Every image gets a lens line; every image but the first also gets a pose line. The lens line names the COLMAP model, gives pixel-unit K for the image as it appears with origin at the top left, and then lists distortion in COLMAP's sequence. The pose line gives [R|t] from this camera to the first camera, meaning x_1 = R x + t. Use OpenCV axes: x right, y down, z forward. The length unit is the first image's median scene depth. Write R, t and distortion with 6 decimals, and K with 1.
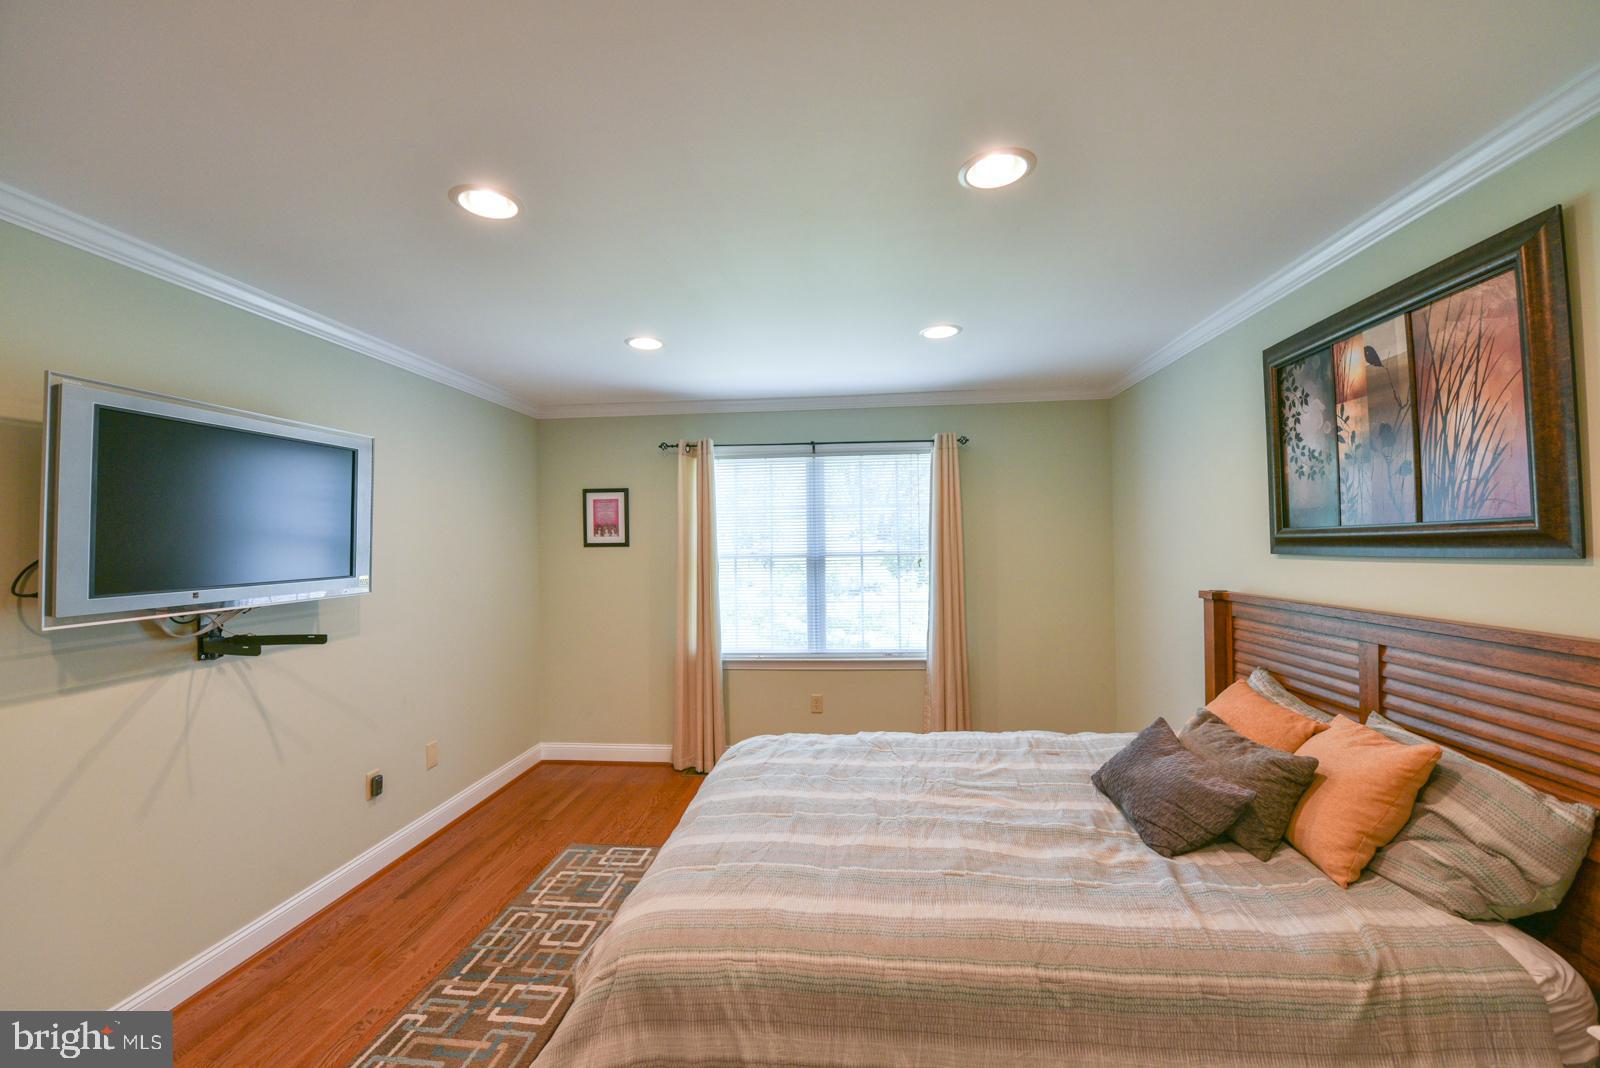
lens RADIAL K [[641.0, 0, 804.6], [0, 641.0, 544.9], [0, 0, 1]] dist [-0.016065, -0.001922]
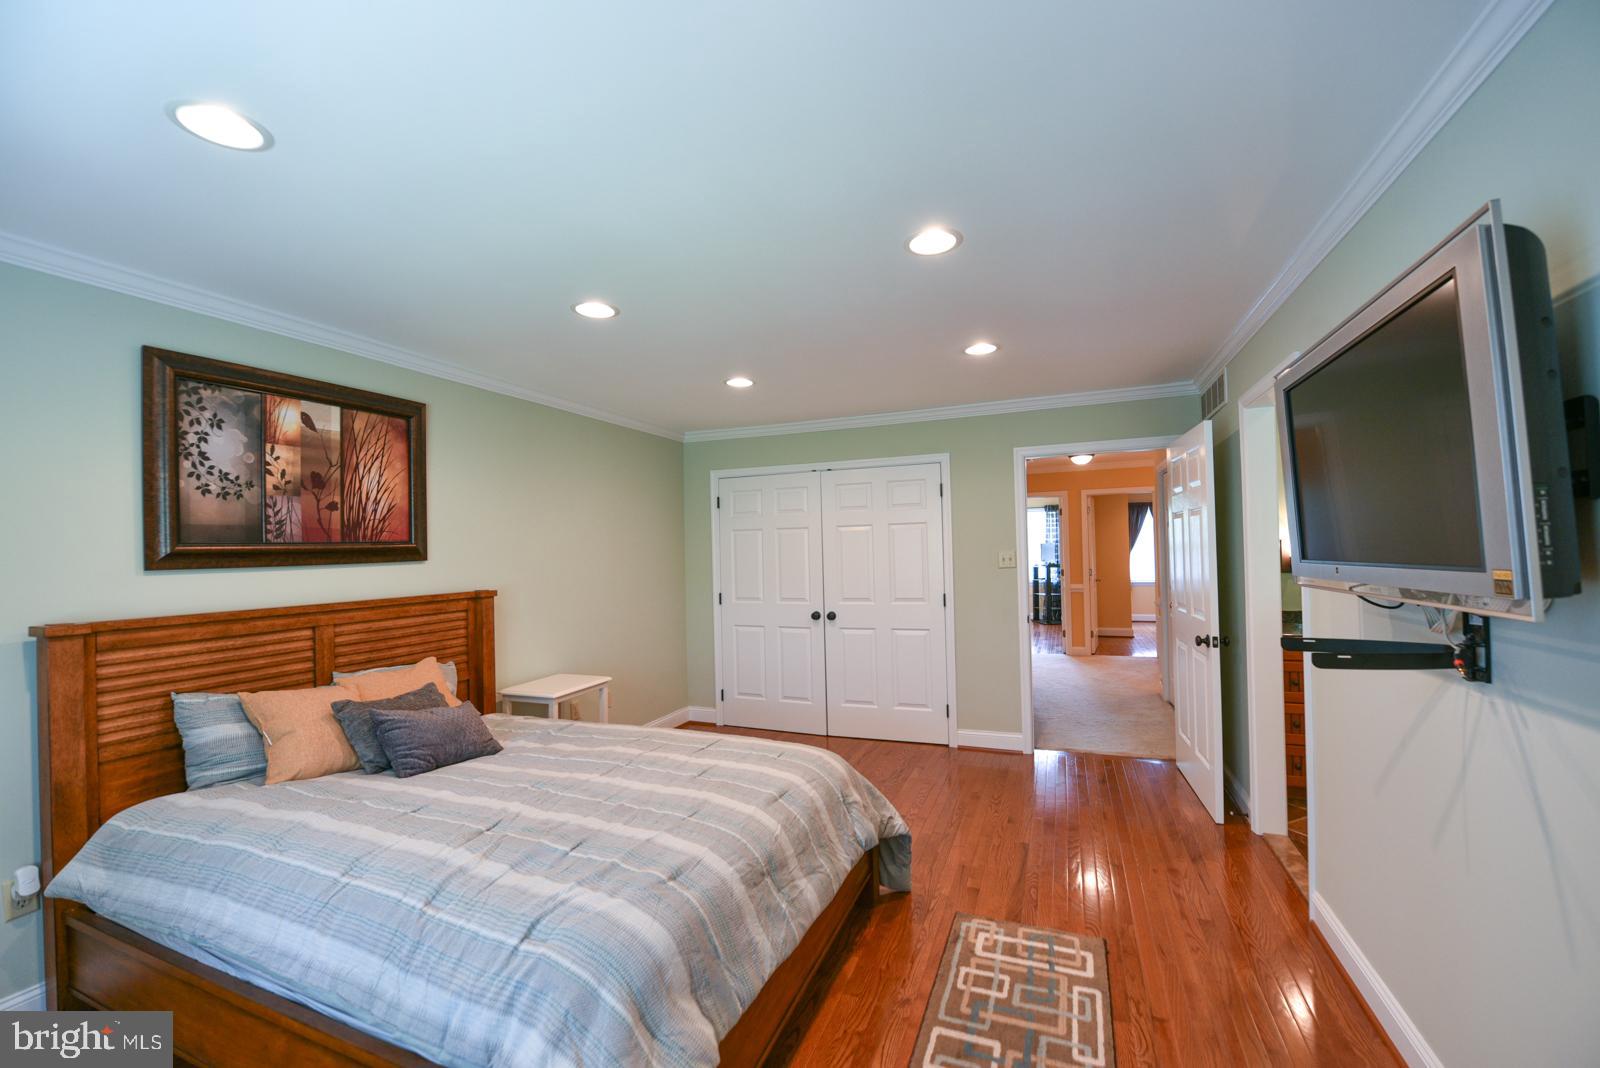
lens RADIAL K [[641.0, 0, 802.1], [0, 641.0, 542.3], [0, 0, 1]] dist [-0.016065, -0.001922]
pose [[-0.951113, 0.041237, 0.306078, -0.509085], [0.038089, 0.999142, -0.016254, 0.028519], [-0.306486, -0.003801, -0.951868, 1.848042]]
